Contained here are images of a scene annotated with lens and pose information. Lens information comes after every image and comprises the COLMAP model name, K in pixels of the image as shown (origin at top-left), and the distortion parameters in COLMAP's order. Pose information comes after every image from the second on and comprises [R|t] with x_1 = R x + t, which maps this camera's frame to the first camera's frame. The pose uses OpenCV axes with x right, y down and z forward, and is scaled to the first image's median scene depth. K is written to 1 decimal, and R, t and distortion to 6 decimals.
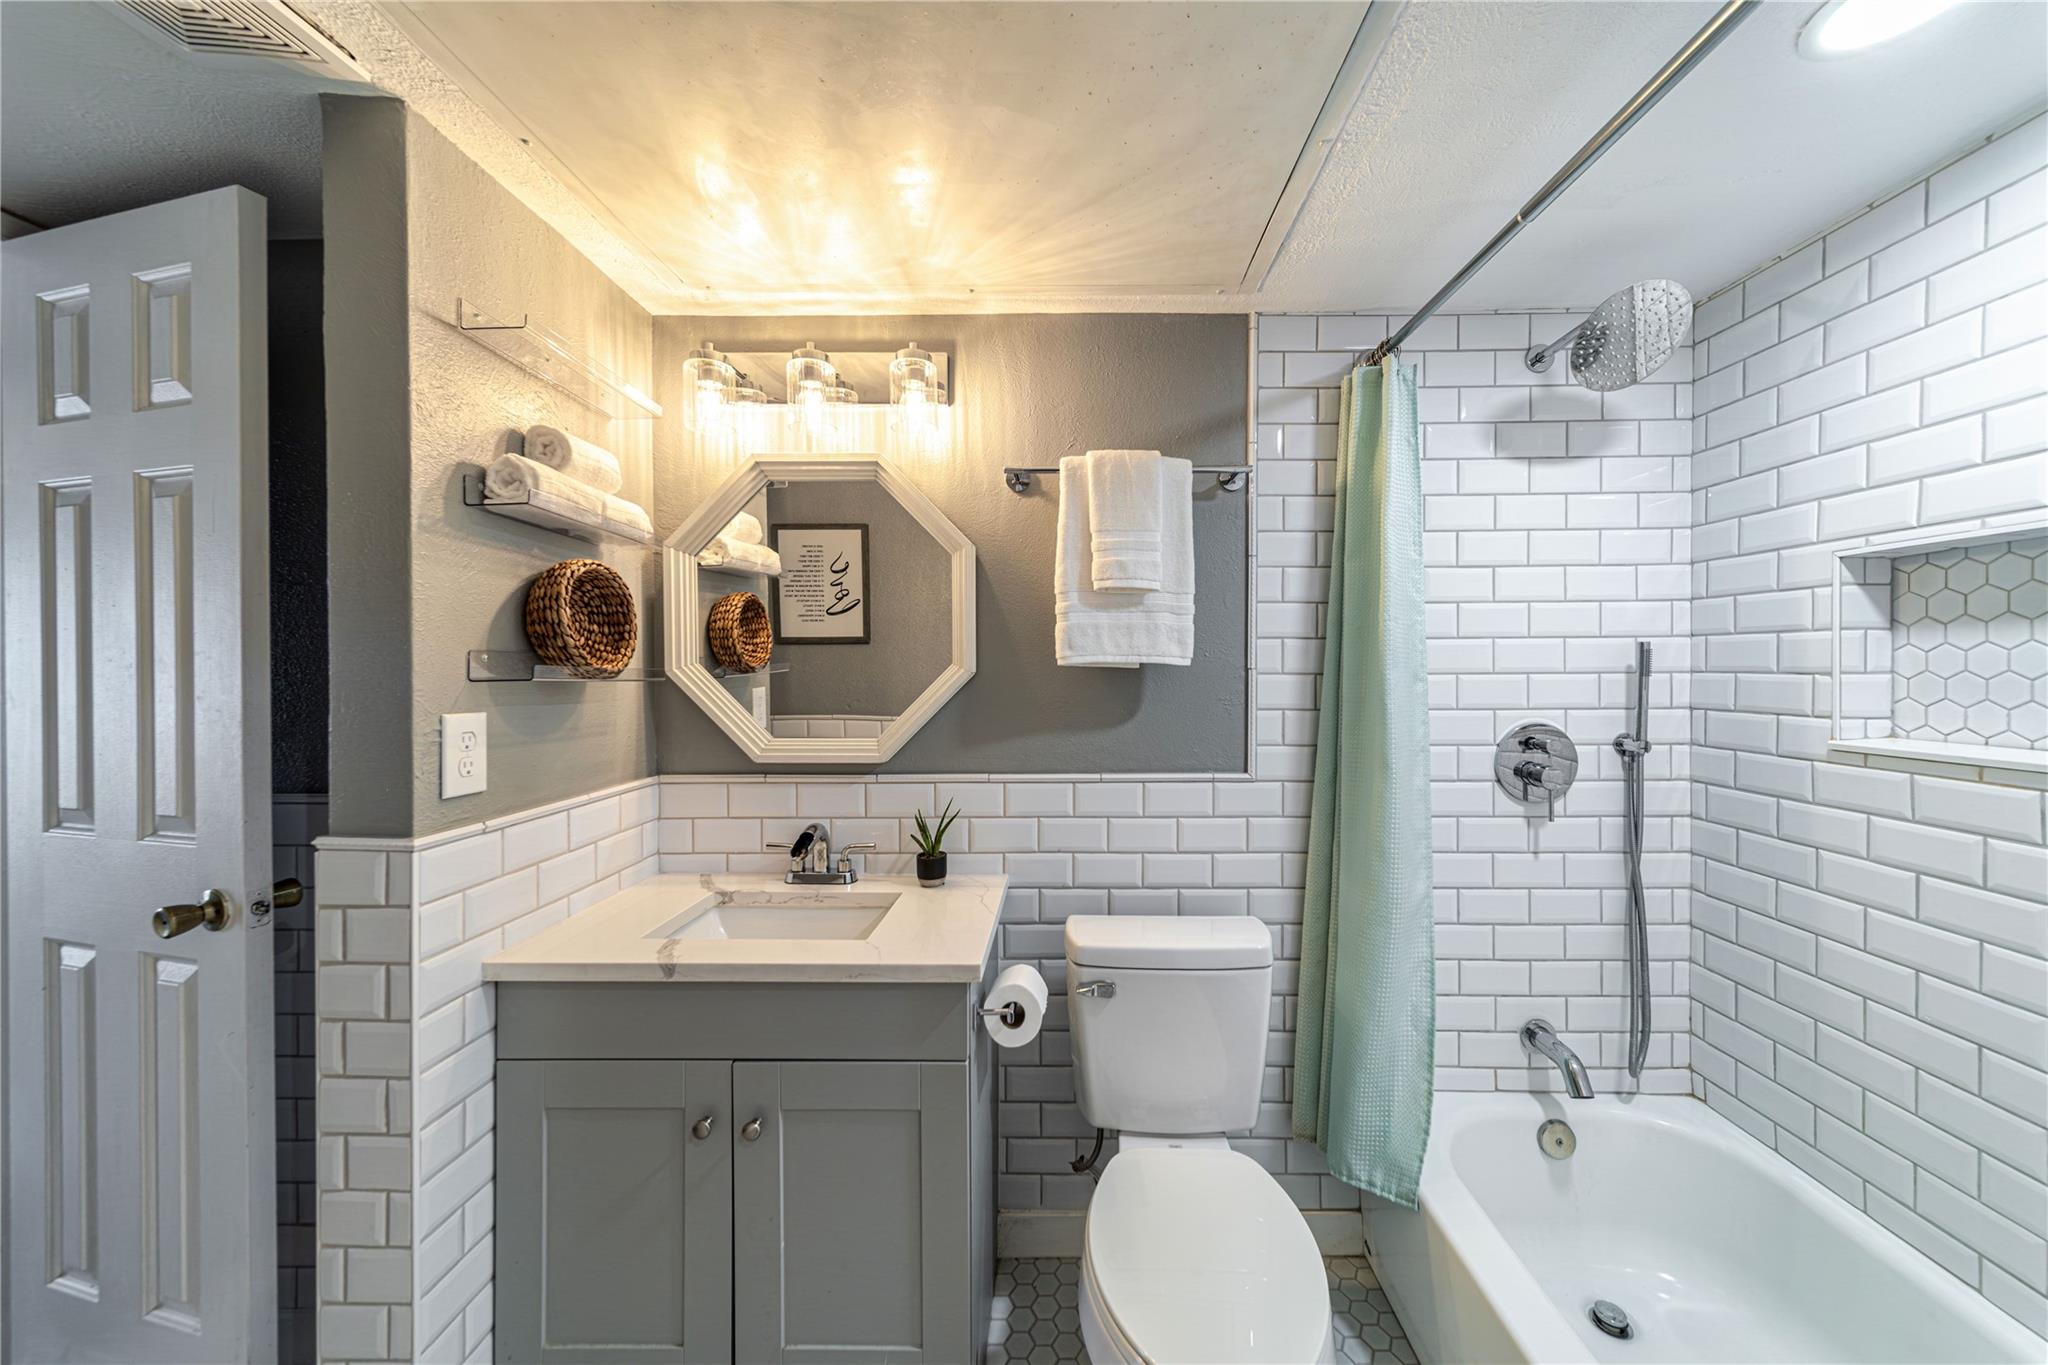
lens RADIAL K [[751.3, 0, 1033.8], [0, 751.3, 676.1], [0, 0, 1]] dist [0.003269, 0.000163]
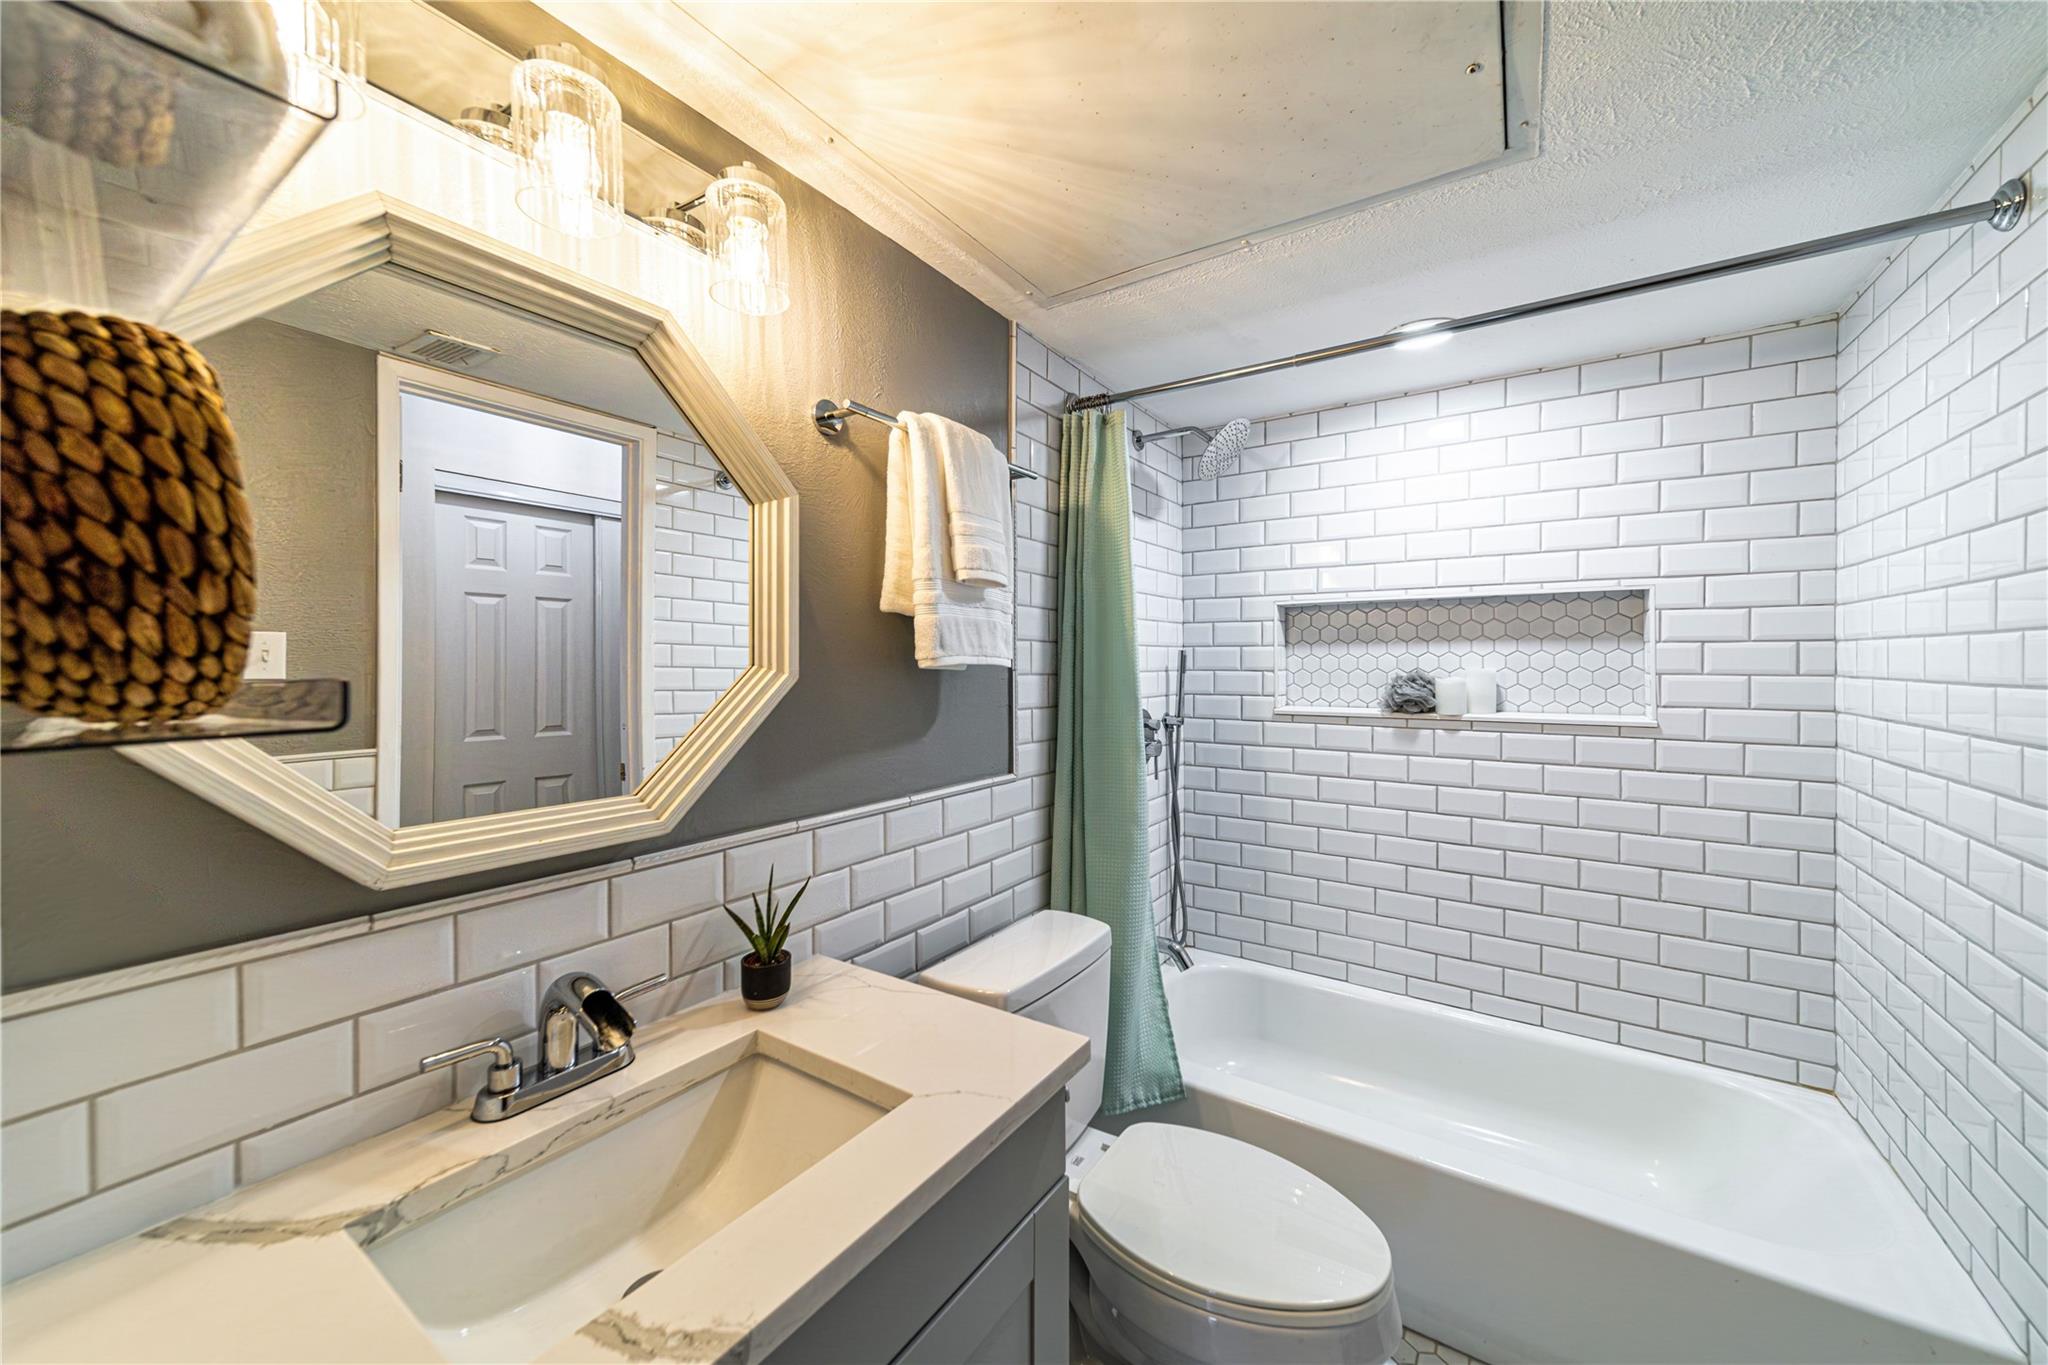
lens RADIAL K [[751.3, 0, 1034.7], [0, 751.3, 666.8], [0, 0, 1]] dist [0.003269, 0.000163]
pose [[0.510469, -0.003567, 0.859889, -0.609916], [0.010991, 0.999937, -0.002377, -0.012215], [-0.859826, 0.010664, 0.510476, 0.486764]]
